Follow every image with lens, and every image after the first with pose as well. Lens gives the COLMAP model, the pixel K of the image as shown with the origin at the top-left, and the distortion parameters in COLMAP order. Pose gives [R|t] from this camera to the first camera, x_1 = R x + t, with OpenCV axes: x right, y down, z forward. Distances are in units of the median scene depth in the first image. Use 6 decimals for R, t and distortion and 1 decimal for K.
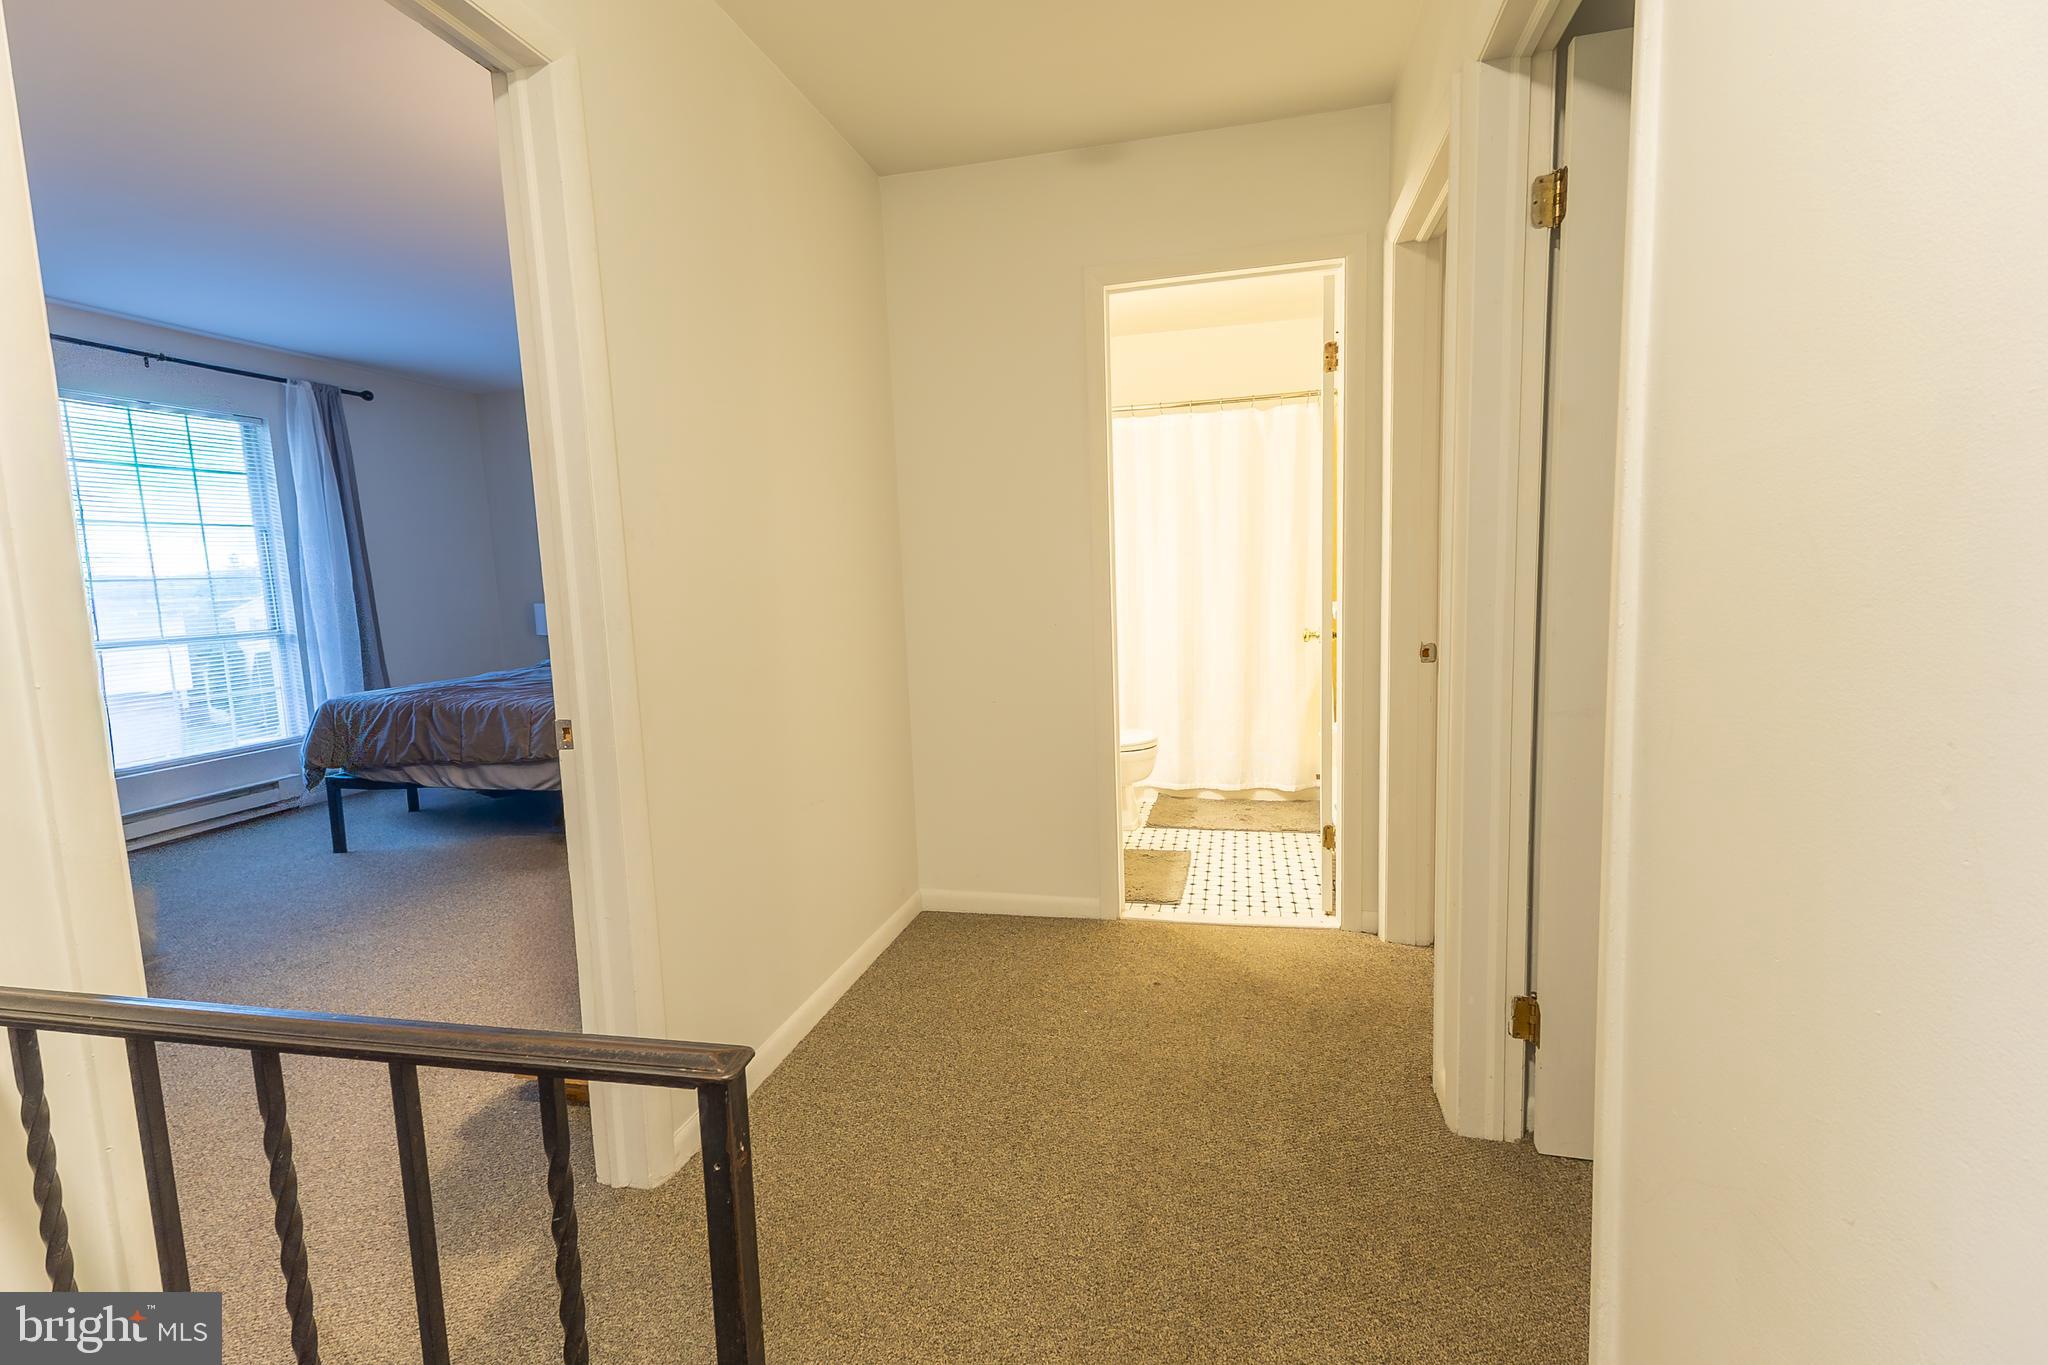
lens RADIAL K [[943.6, 0, 1026.3], [0, 943.6, 691.9], [0, 0, 1]] dist [0.021414, -0.002840]
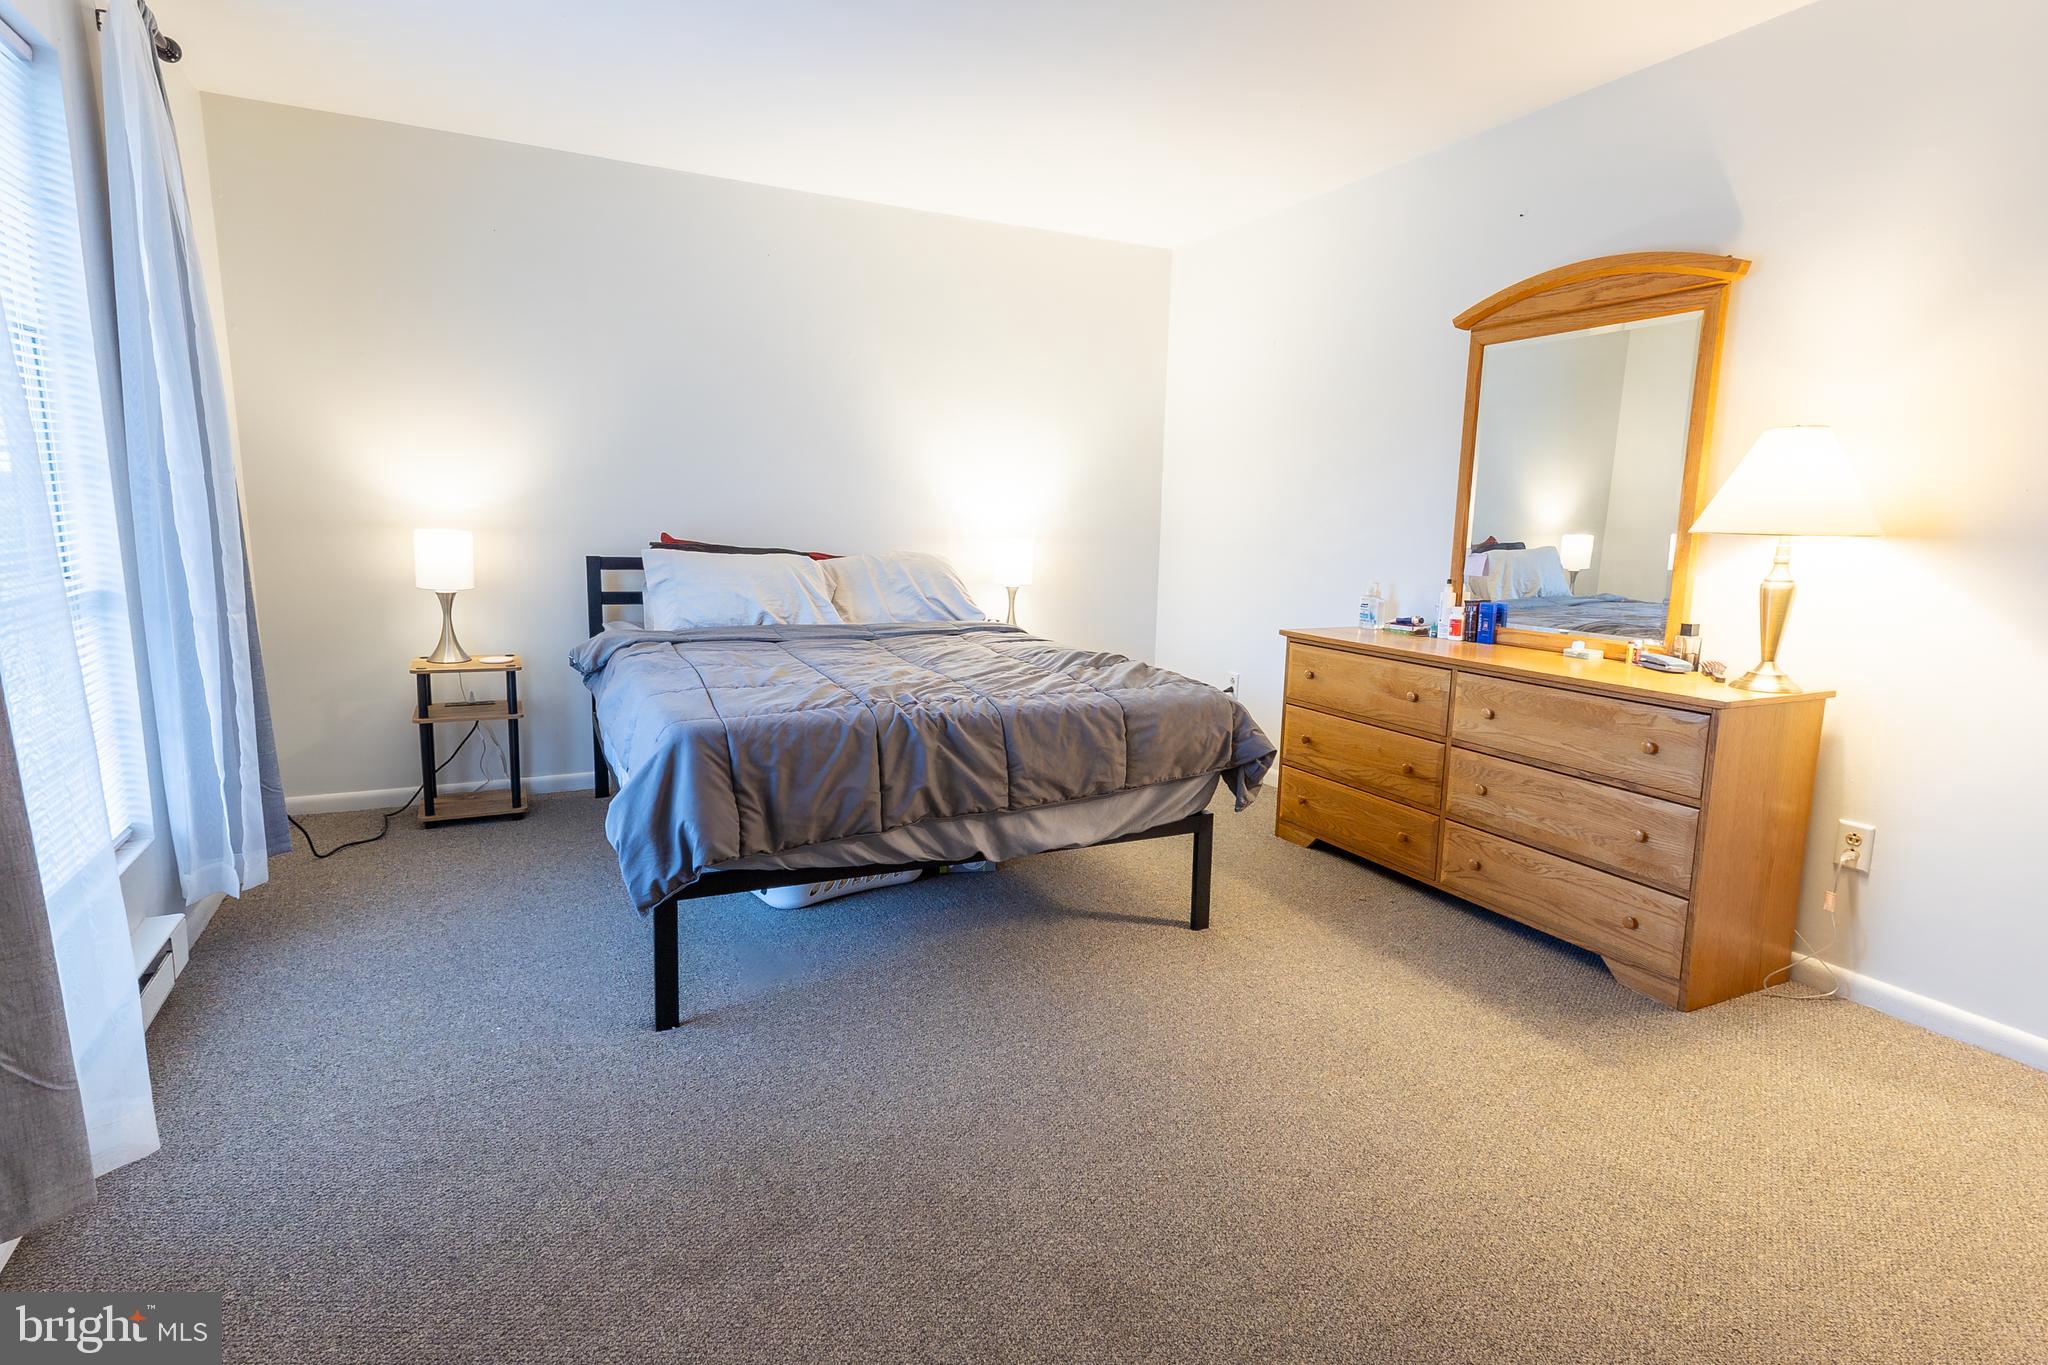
lens RADIAL K [[1027.6, 0, 1021.8], [0, 1027.6, 683.1], [0, 0, 1]] dist [0.019974, 0.000199]
pose [[0.769391, -0.072160, 0.634689, -0.940844], [0.043034, 0.997197, 0.061208, -0.038621], [-0.637327, -0.019780, 0.770340, 0.494901]]
